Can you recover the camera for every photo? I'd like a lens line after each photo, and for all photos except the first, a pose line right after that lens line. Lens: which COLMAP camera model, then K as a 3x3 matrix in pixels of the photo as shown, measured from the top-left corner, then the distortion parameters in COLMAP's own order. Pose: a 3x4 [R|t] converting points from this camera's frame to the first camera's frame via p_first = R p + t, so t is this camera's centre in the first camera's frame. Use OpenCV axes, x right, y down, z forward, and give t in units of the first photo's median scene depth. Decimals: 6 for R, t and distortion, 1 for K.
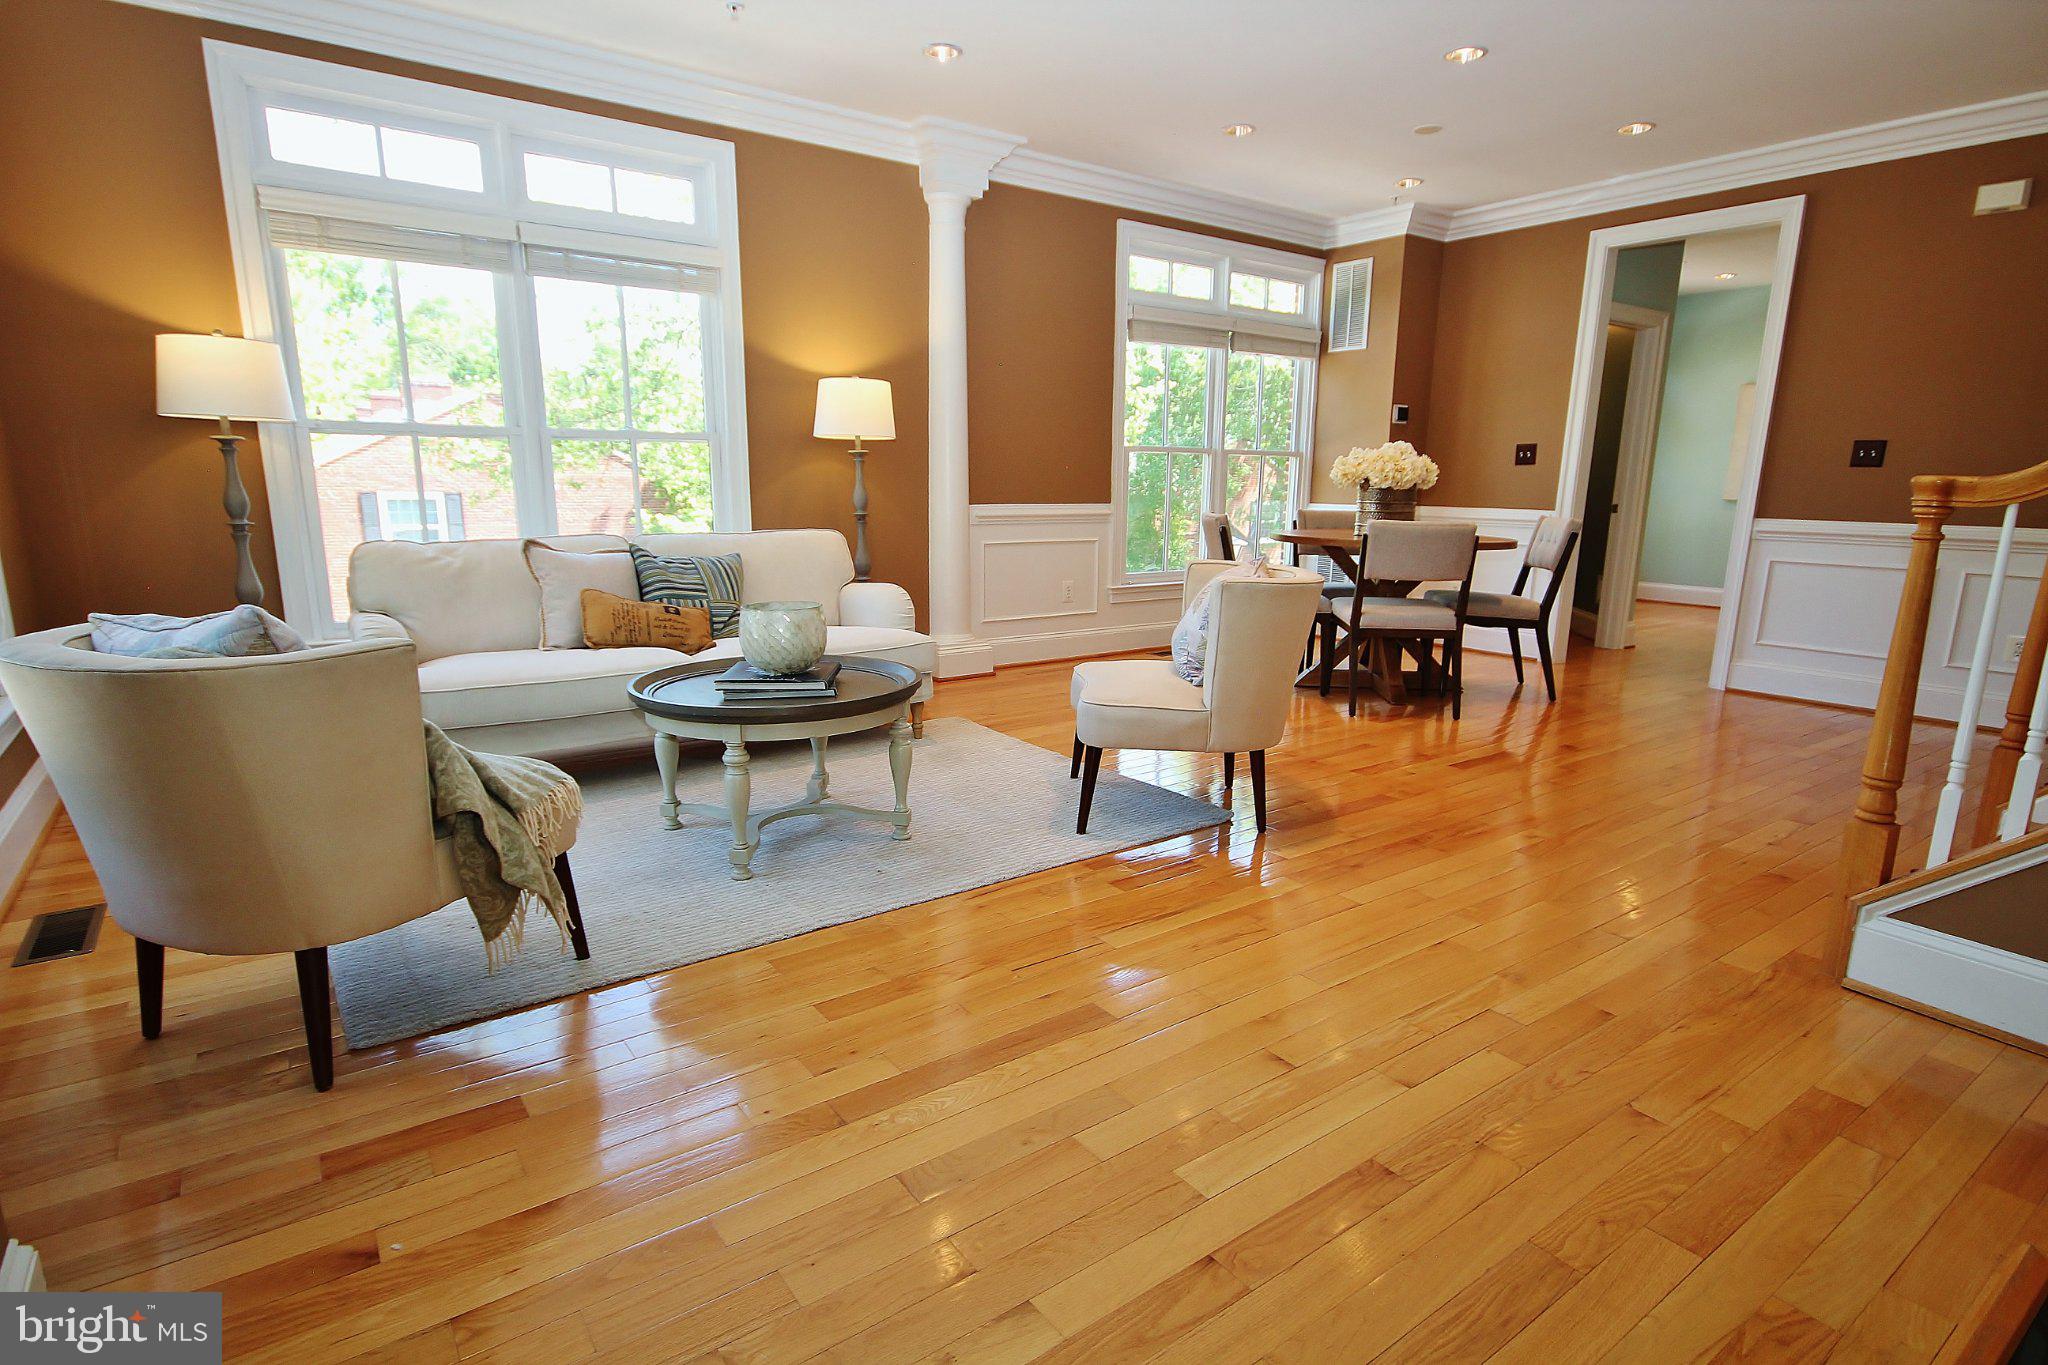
lens RADIAL K [[1031.1, 0, 1016.8], [0, 1031.1, 702.3], [0, 0, 1]] dist [0.015258, -0.014653]
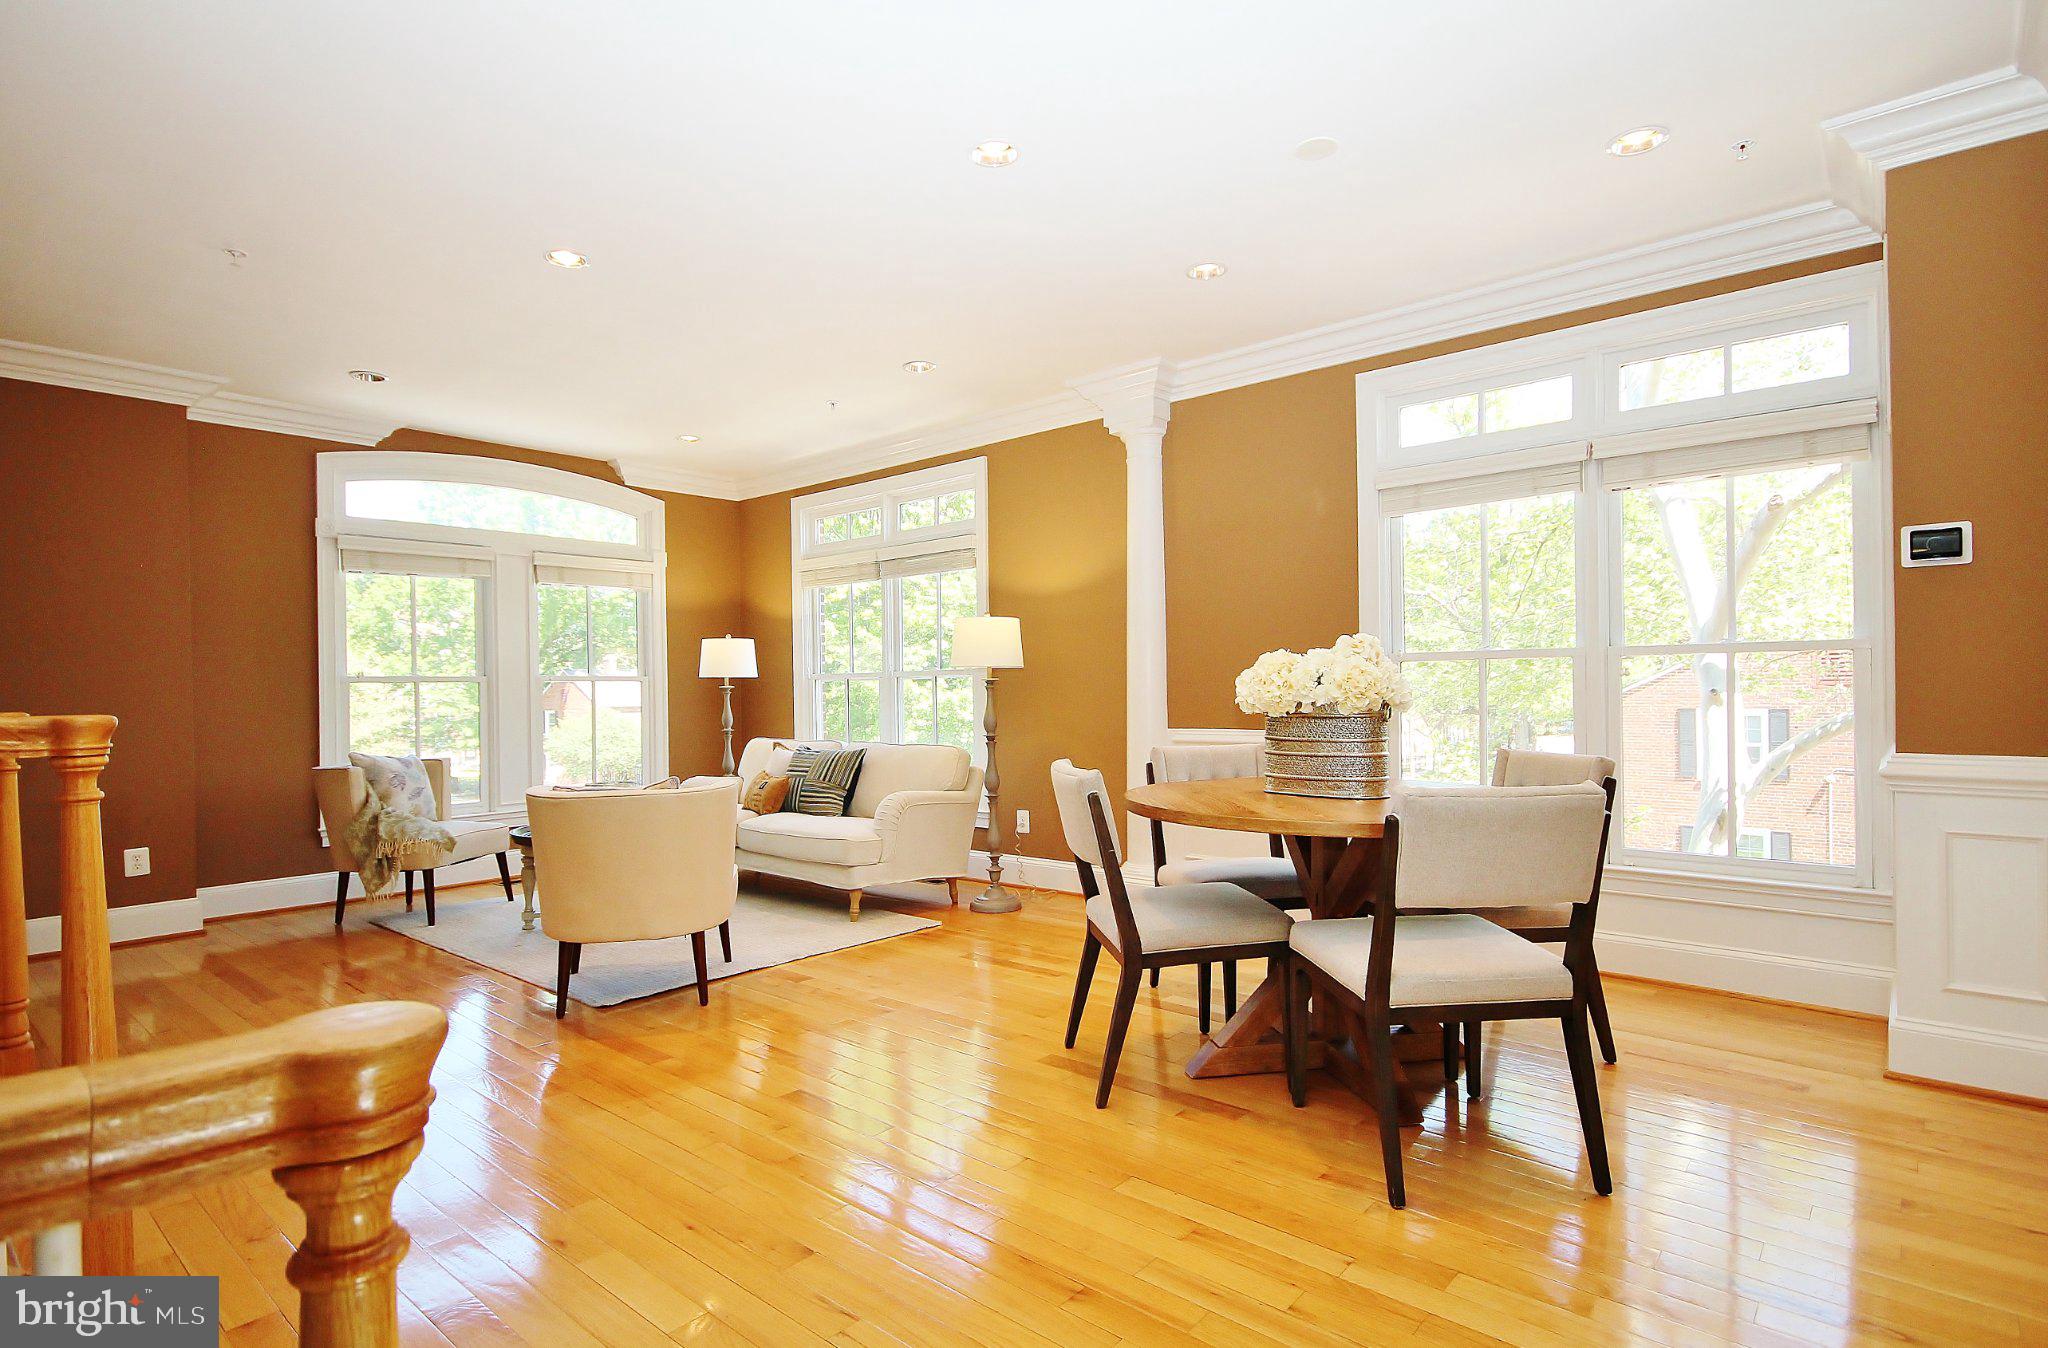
lens RADIAL K [[1042.2, 0, 1024.0], [0, 1042.2, 674.0], [0, 0, 1]] dist [0.015456, 0.000082]
pose [[0.241242, -0.030627, -0.969982, 0.792395], [-0.192513, 0.978128, -0.078764, -0.132463], [0.951179, 0.205735, 0.230069, 0.615652]]
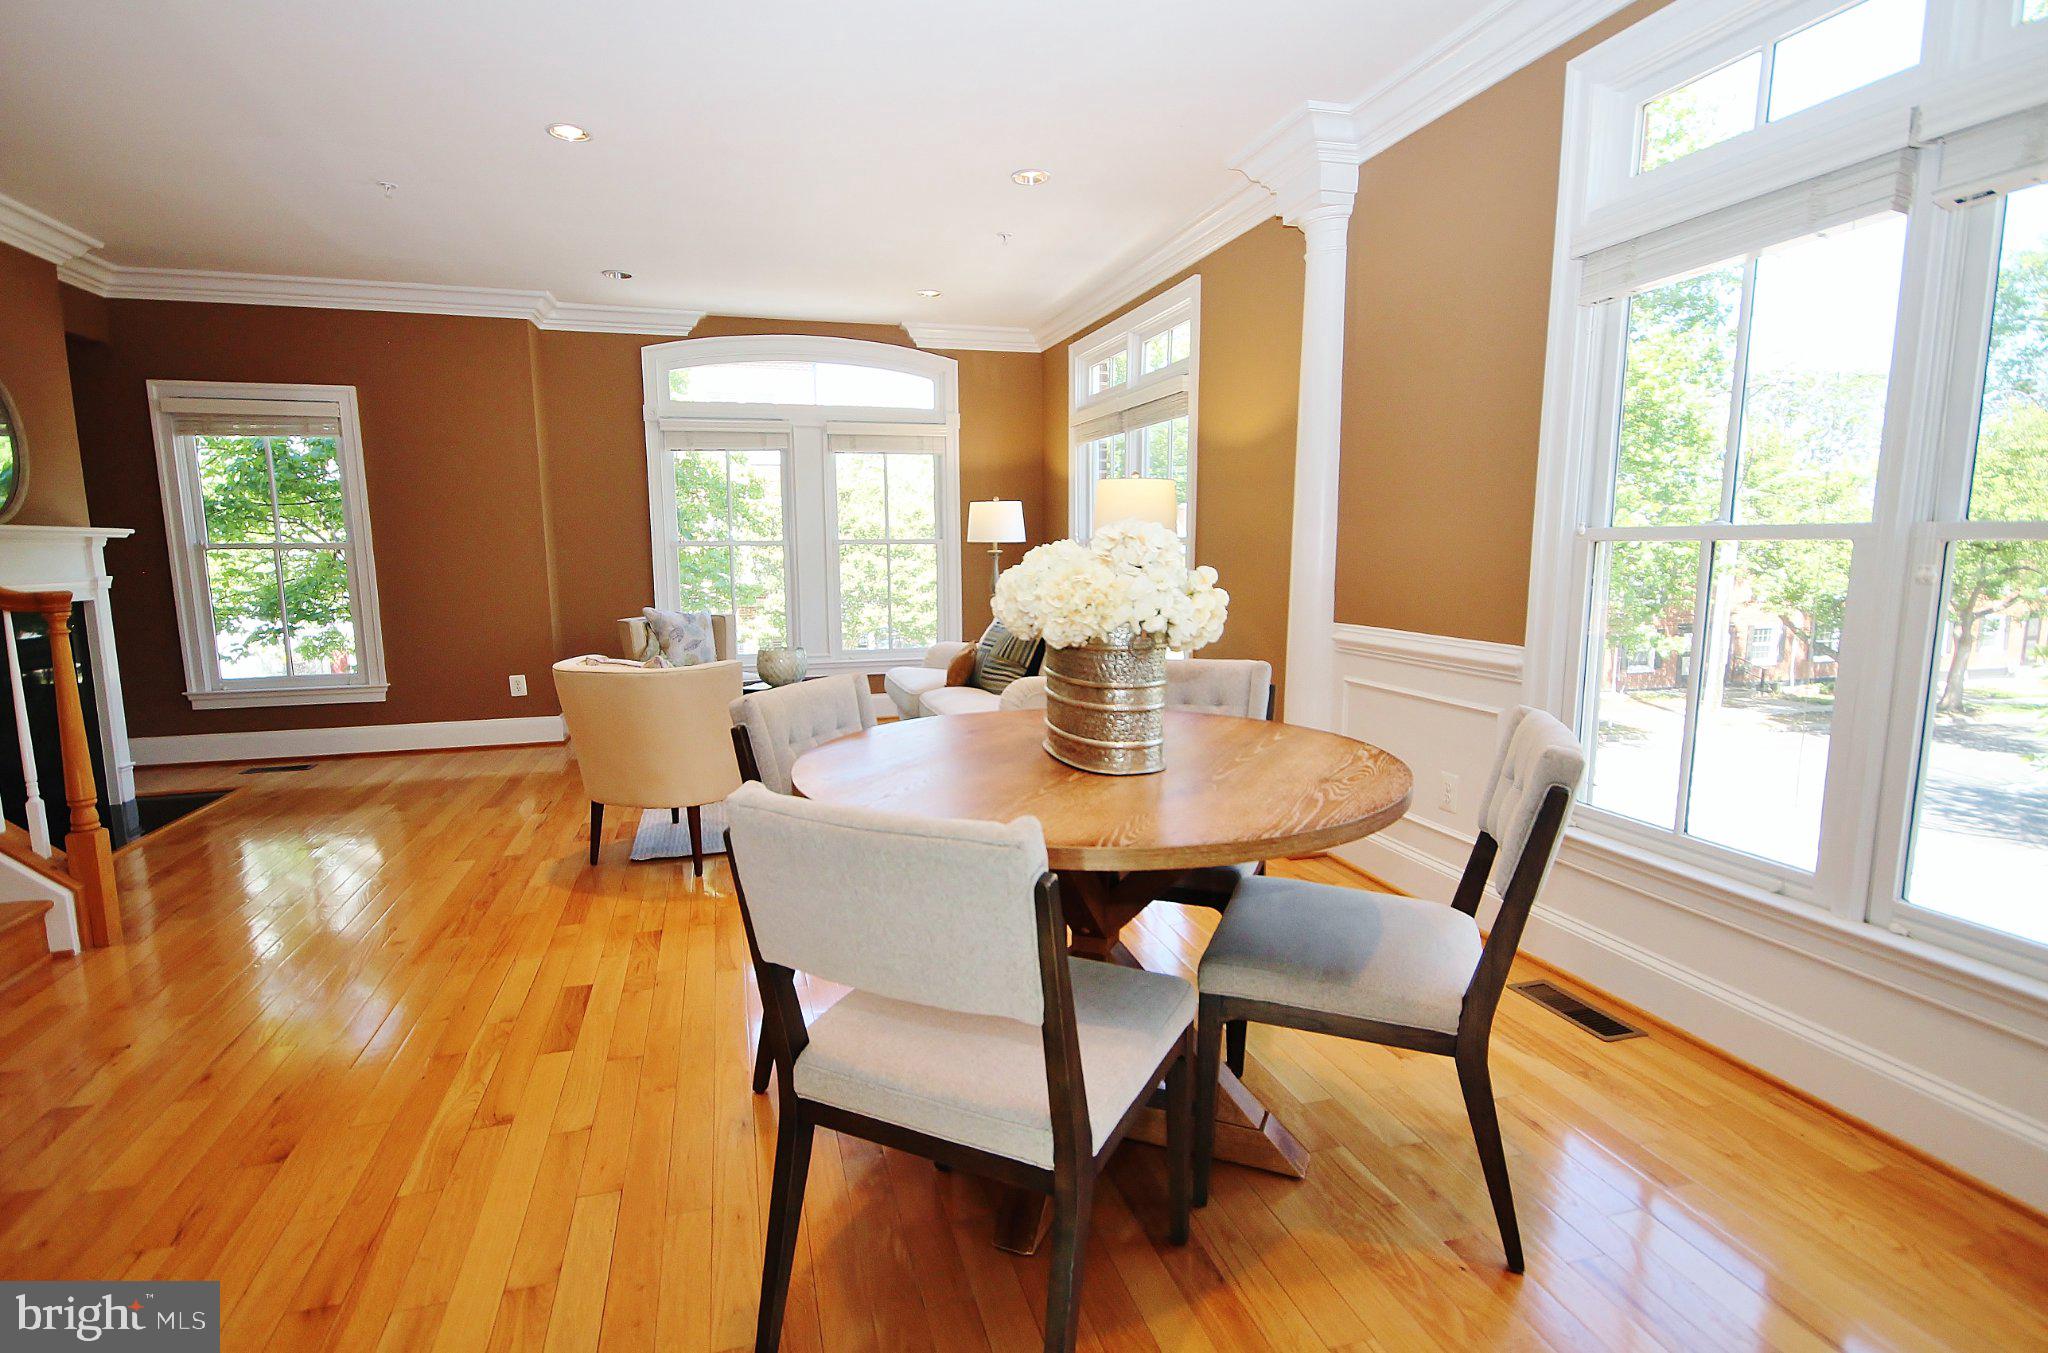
lens RADIAL K [[1046.1, 0, 1024.0], [0, 1046.1, 676.5], [0, 0, 1]] dist [0.032916, 0.000378]
pose [[-0.329047, 0.113136, -0.937512, 0.665607], [-0.199204, 0.962139, 0.186025, -0.234291], [0.923063, 0.247967, -0.294052, 0.971725]]
